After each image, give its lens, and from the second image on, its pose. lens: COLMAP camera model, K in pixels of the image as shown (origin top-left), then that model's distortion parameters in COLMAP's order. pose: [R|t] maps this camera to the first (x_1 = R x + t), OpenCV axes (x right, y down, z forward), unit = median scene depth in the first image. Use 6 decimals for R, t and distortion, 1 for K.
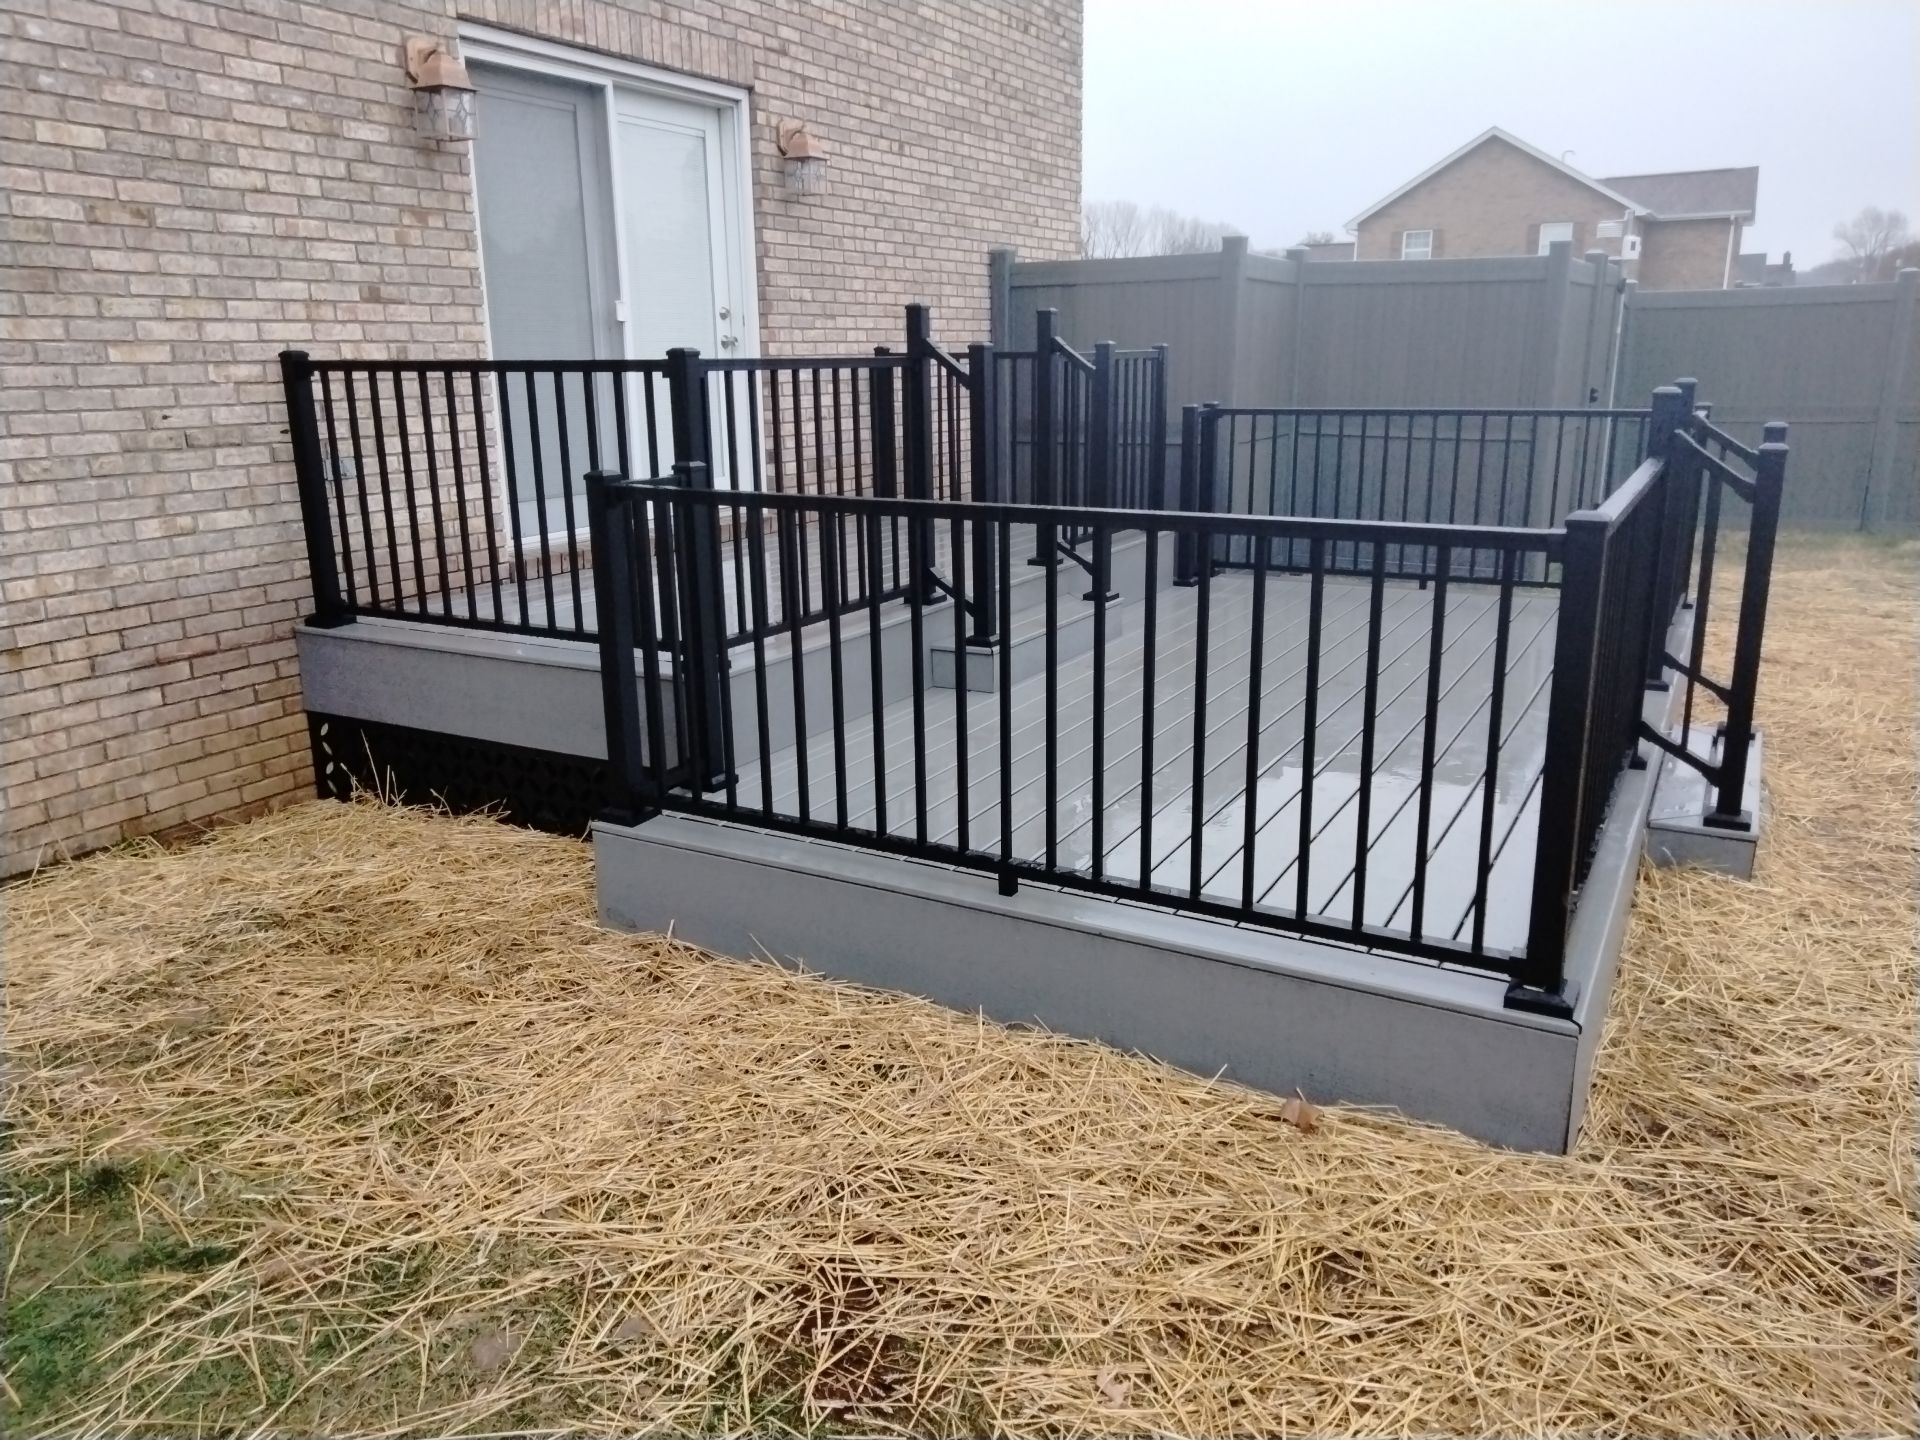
lens RADIAL K [[1419.1, 0, 948.3], [0, 1419.1, 729.1], [0, 0, 1]] dist [0.014952, 0.003958]
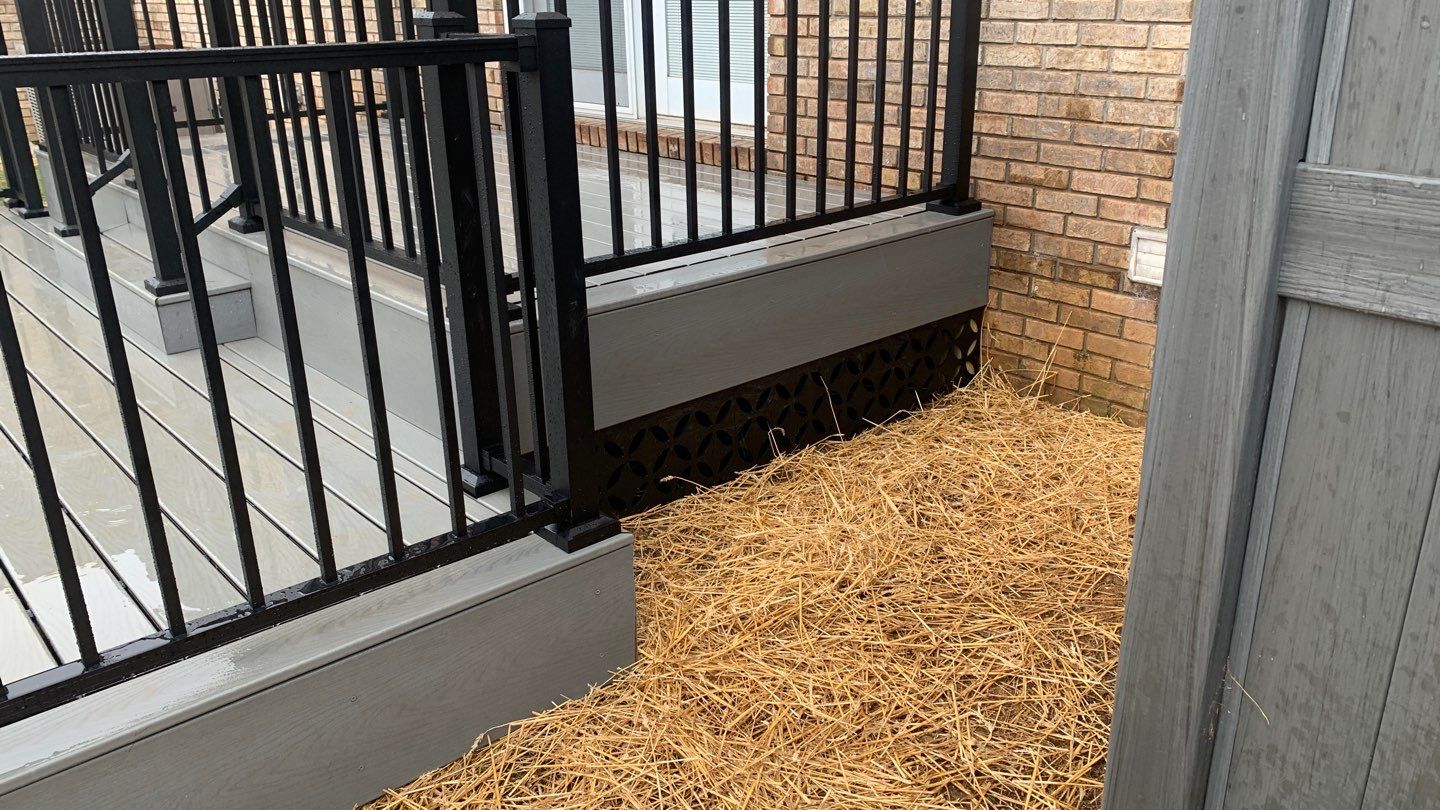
lens RADIAL K [[1091.2, 0, 726.7], [0, 1091.2, 403.7], [0, 0, 1]] dist [0.031472, -0.030505]
pose [[-0.314876, 0.352780, -0.881135, 0.639530], [-0.231736, 0.871688, 0.431809, -0.419048], [0.920408, 0.340157, -0.192722, 1.747215]]
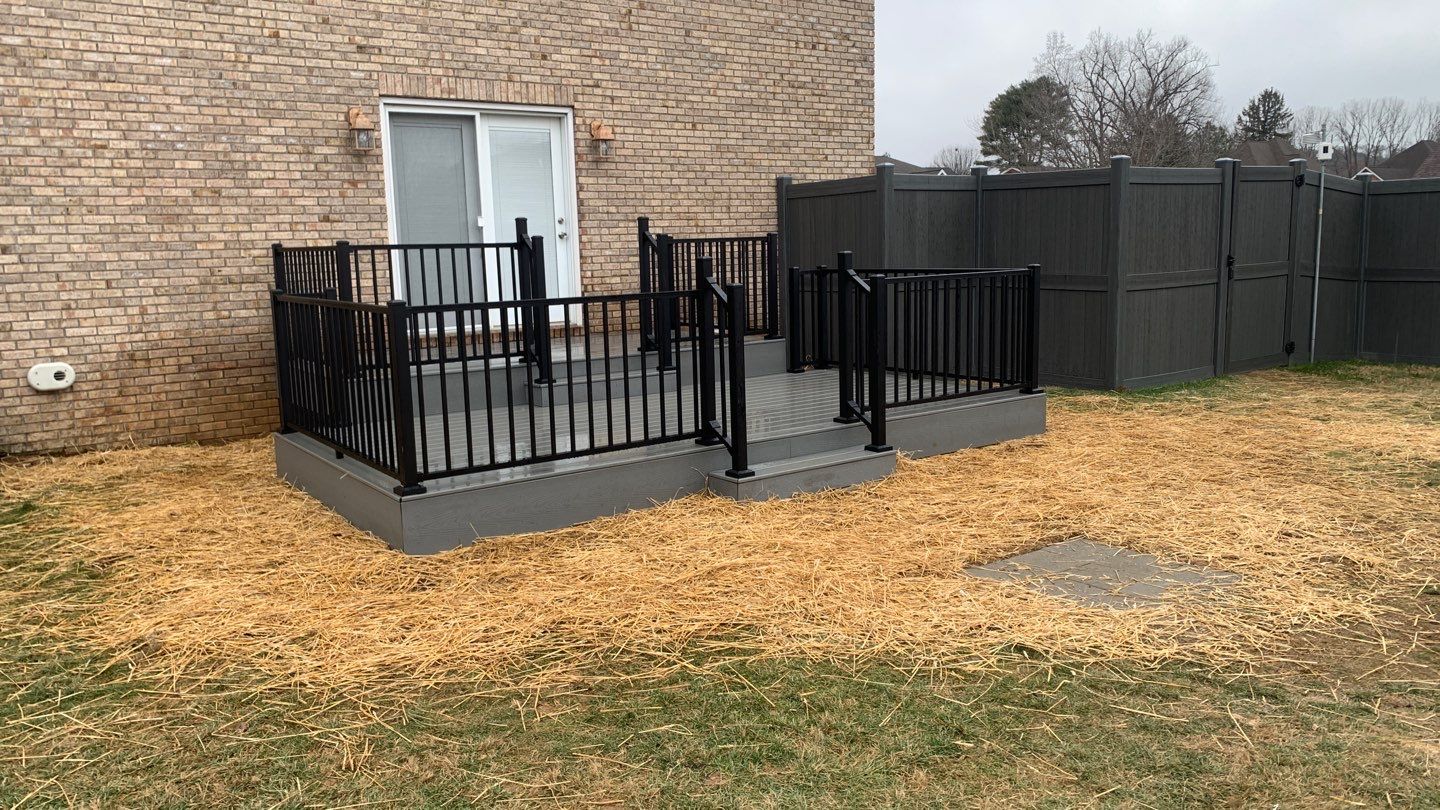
lens RADIAL K [[1091.2, 0, 708.4], [0, 1091.2, 414.6], [0, 0, 1]] dist [0.031472, -0.030505]
pose [[0.905352, 0.055161, -0.421064, 0.971342], [-0.094976, 0.992713, -0.074164, 0.083521], [0.413905, 0.107136, 0.903994, -0.319511]]
